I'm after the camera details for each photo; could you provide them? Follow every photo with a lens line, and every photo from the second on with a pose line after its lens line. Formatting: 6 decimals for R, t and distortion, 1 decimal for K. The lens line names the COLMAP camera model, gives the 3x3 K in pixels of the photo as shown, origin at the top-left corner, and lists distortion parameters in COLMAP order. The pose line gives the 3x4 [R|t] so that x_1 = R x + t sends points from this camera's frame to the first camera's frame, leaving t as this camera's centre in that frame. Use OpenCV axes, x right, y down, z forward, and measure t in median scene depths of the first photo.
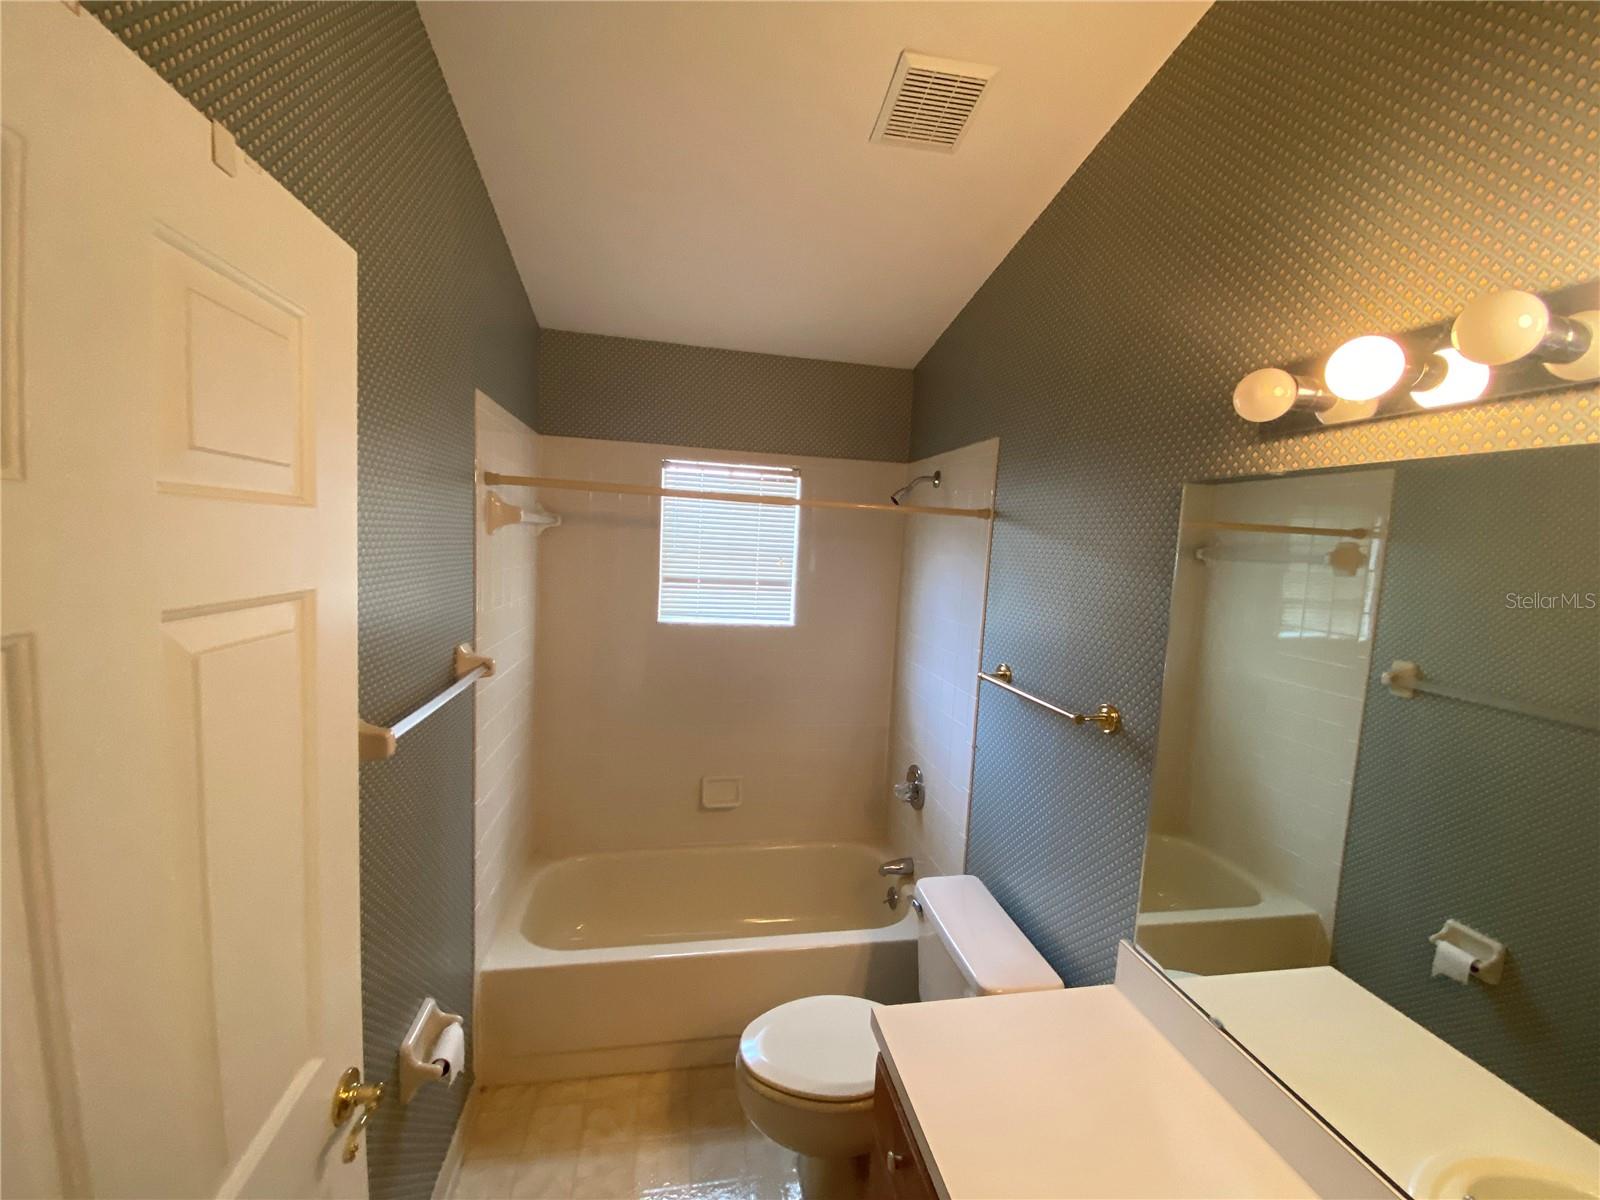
lens RADIAL K [[643.8, 0, 798.4], [0, 643.8, 594.9], [0, 0, 1]] dist [0.000239, -0.017412]
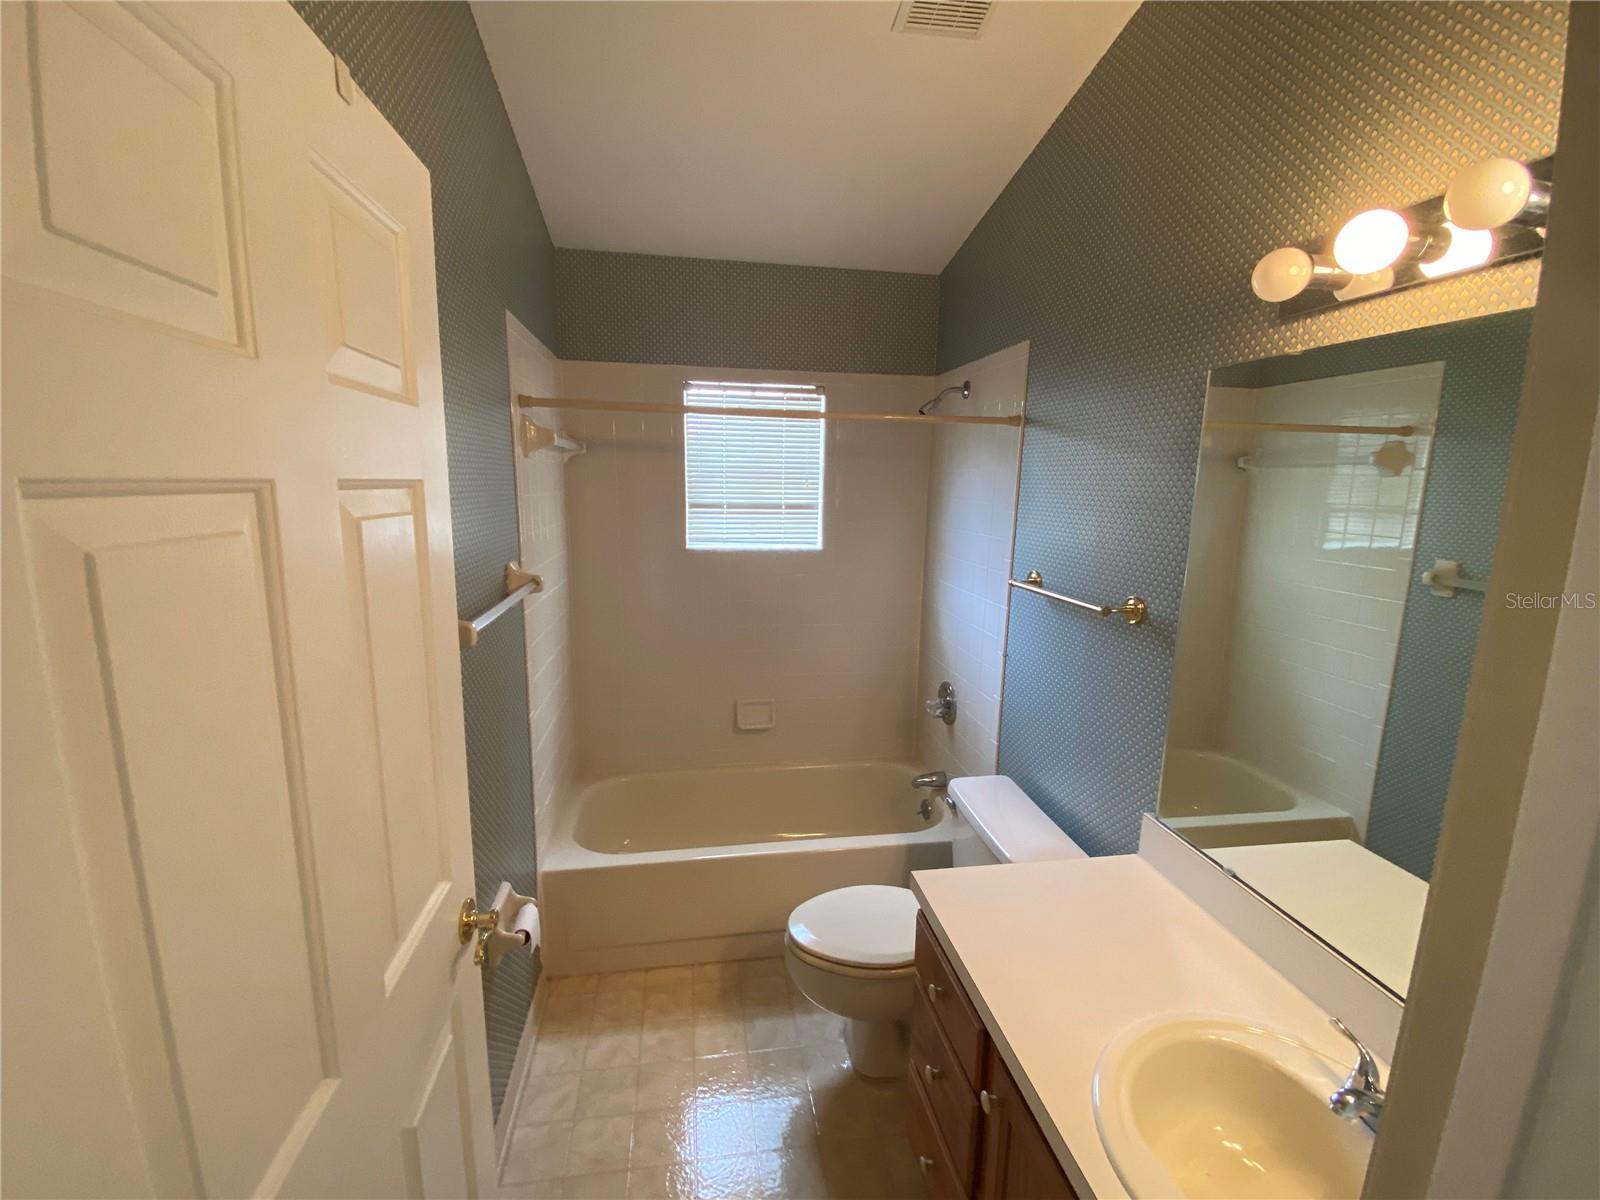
lens RADIAL K [[687.3, 0, 795.6], [0, 687.3, 600.8], [0, 0, 1]] dist [0.000973, -0.016305]
pose [[0.999051, -0.027954, -0.033404, -0.020748], [0.030813, 0.995608, 0.088404, 0.047376], [0.030786, -0.089350, 0.995524, -0.090153]]
